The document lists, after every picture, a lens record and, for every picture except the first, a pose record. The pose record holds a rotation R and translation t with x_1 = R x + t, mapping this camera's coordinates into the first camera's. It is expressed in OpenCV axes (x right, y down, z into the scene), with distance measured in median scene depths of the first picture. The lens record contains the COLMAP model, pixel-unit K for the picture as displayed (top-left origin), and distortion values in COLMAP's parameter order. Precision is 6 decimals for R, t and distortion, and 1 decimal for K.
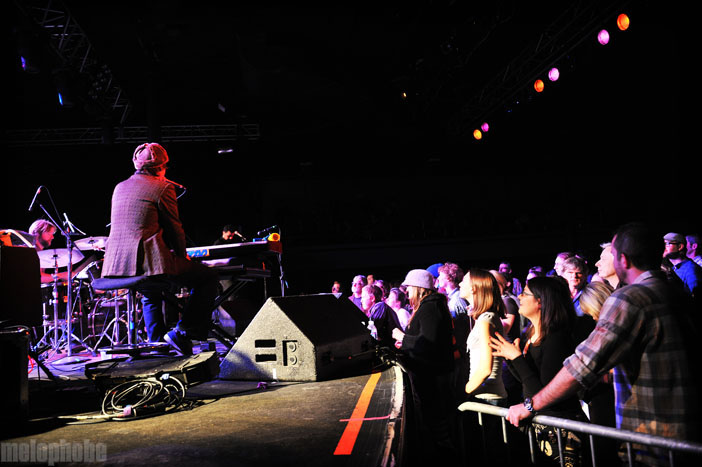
lens RADIAL K [[470.7, 0, 351.0], [0, 470.7, 233.5], [0, 0, 1]] dist [-0.059463, -0.001896]
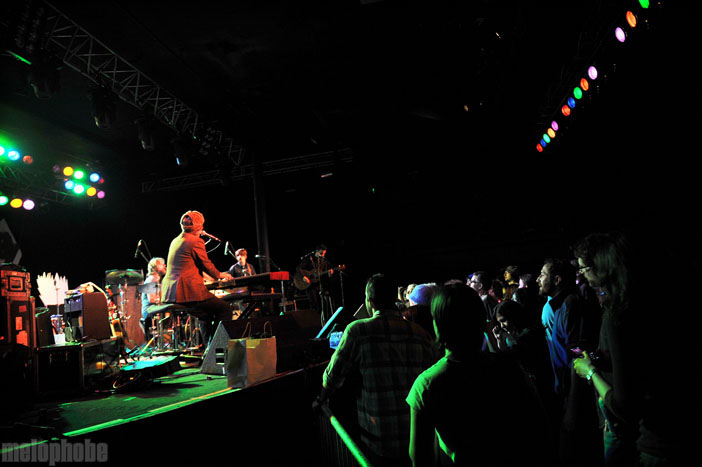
lens RADIAL K [[470.7, 0, 351.0], [0, 470.7, 233.5], [0, 0, 1]] dist [-0.059463, -0.001896]
pose [[0.935061, -0.070073, -0.347493, 0.444976], [0.074024, 0.997255, -0.001909, -0.066196], [0.346673, -0.023938, 0.937681, -0.162419]]
